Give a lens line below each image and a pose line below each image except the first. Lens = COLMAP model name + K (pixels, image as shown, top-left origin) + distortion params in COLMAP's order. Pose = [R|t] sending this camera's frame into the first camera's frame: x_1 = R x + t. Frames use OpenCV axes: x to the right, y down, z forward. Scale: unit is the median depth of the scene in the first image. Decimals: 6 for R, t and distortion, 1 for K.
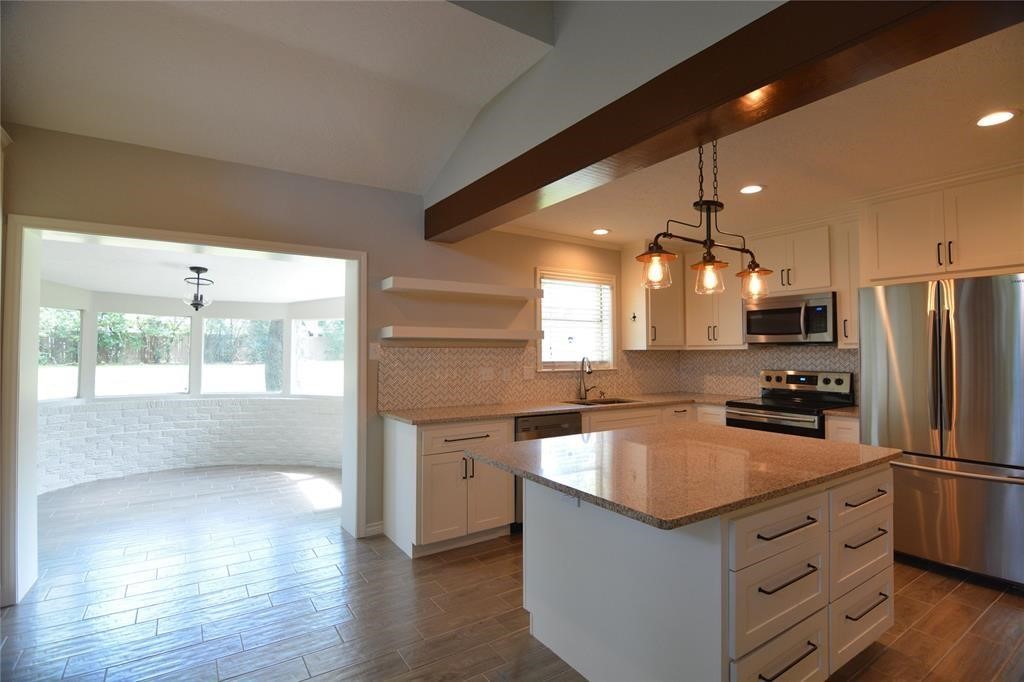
lens RADIAL K [[493.9, 0, 512.0], [0, 493.9, 341.0], [0, 0, 1]] dist [-0.011302, -0.000474]
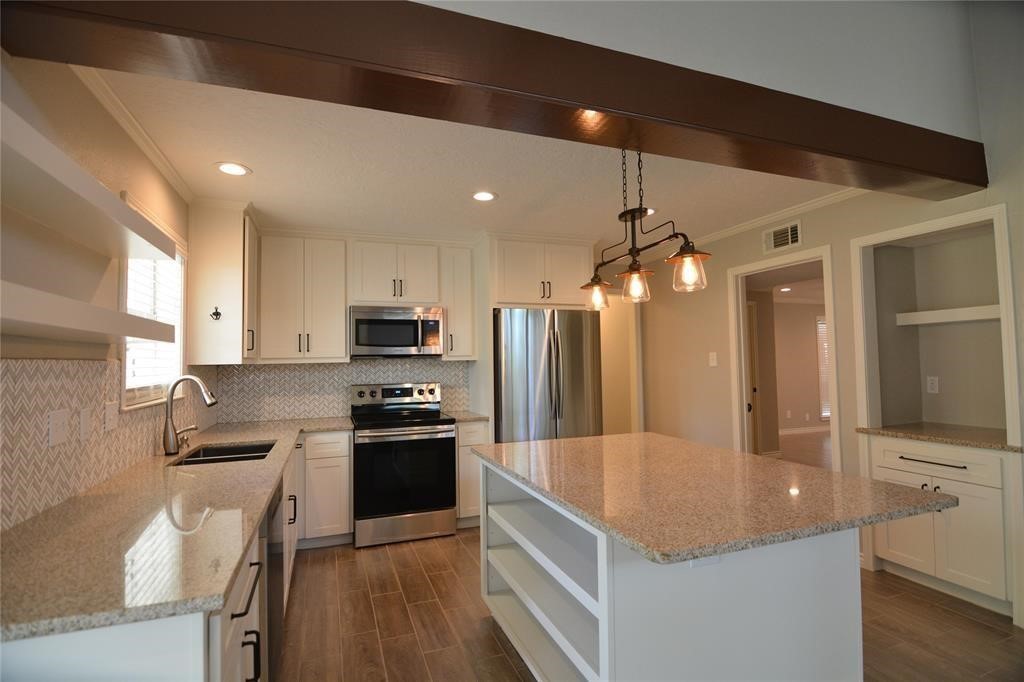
lens RADIAL K [[493.9, 0, 512.0], [0, 493.9, 341.0], [0, 0, 1]] dist [-0.011302, -0.000474]
pose [[0.225724, 0.037962, 0.973451, -0.337815], [-0.004542, 0.999271, -0.037916, 0.011703], [-0.974181, 0.004137, 0.225732, 0.559329]]
